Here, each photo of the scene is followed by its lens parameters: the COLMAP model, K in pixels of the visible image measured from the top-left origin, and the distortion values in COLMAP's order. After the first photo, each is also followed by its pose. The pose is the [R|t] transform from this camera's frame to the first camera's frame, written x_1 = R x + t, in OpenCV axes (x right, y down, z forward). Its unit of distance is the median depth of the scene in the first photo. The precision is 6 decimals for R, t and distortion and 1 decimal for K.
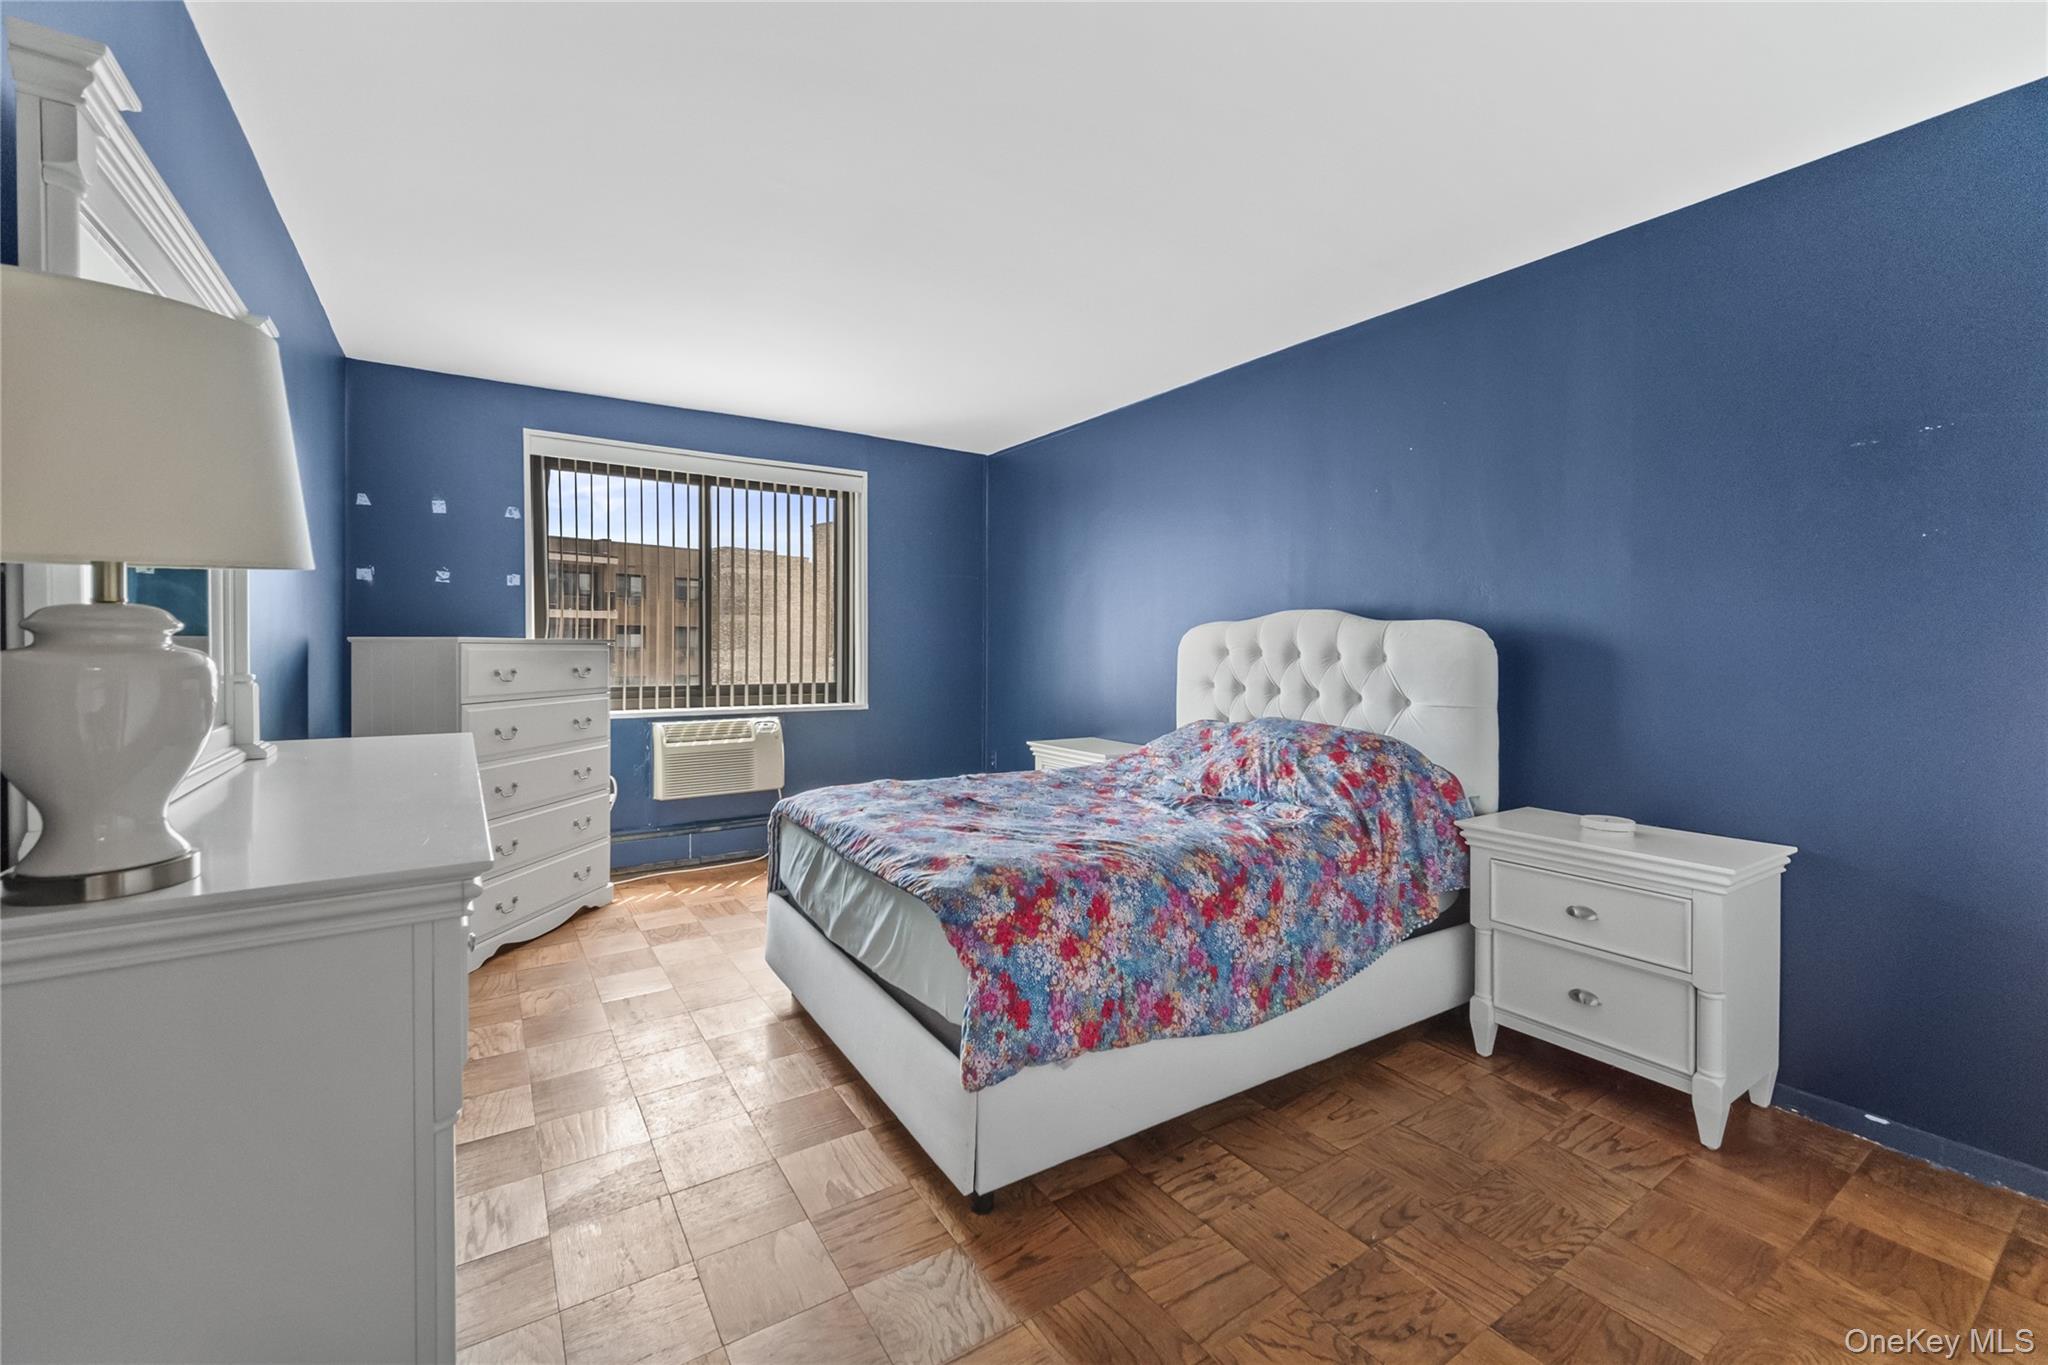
lens RADIAL K [[849.0, 0, 1043.0], [0, 849.0, 665.2], [0, 0, 1]] dist [-0.001077, -0.000732]
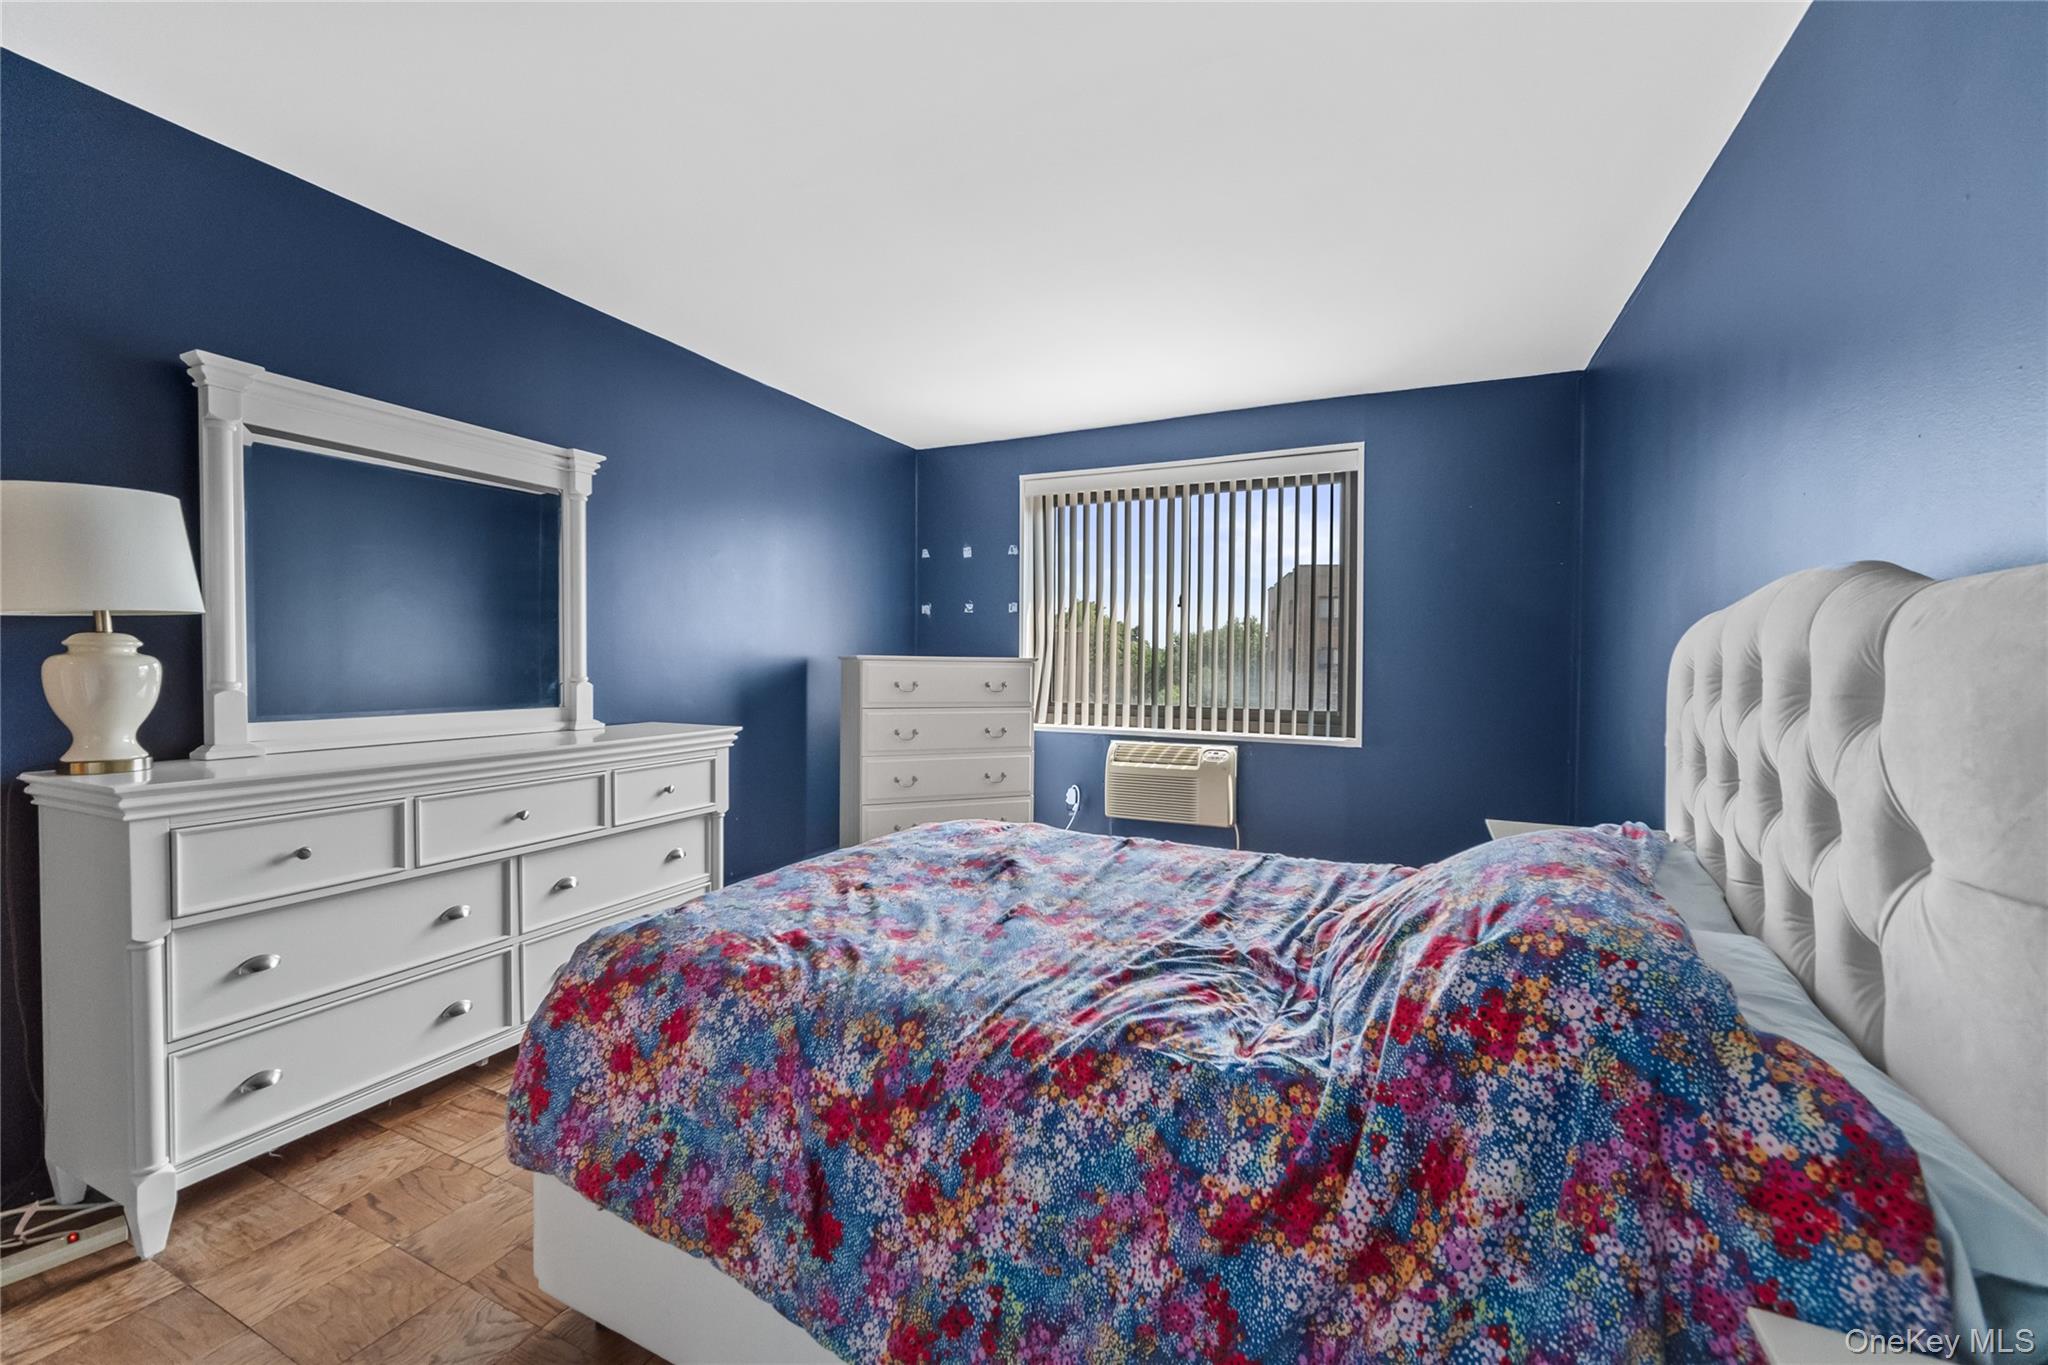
lens RADIAL K [[849.0, 0, 1028.7], [0, 849.0, 683.3], [0, 0, 1]] dist [-0.001077, -0.000732]
pose [[0.485744, 0.021122, -0.873846, 0.407397], [-0.027112, 0.999591, 0.009091, -0.007011], [0.873681, 0.019276, 0.486118, 0.449486]]
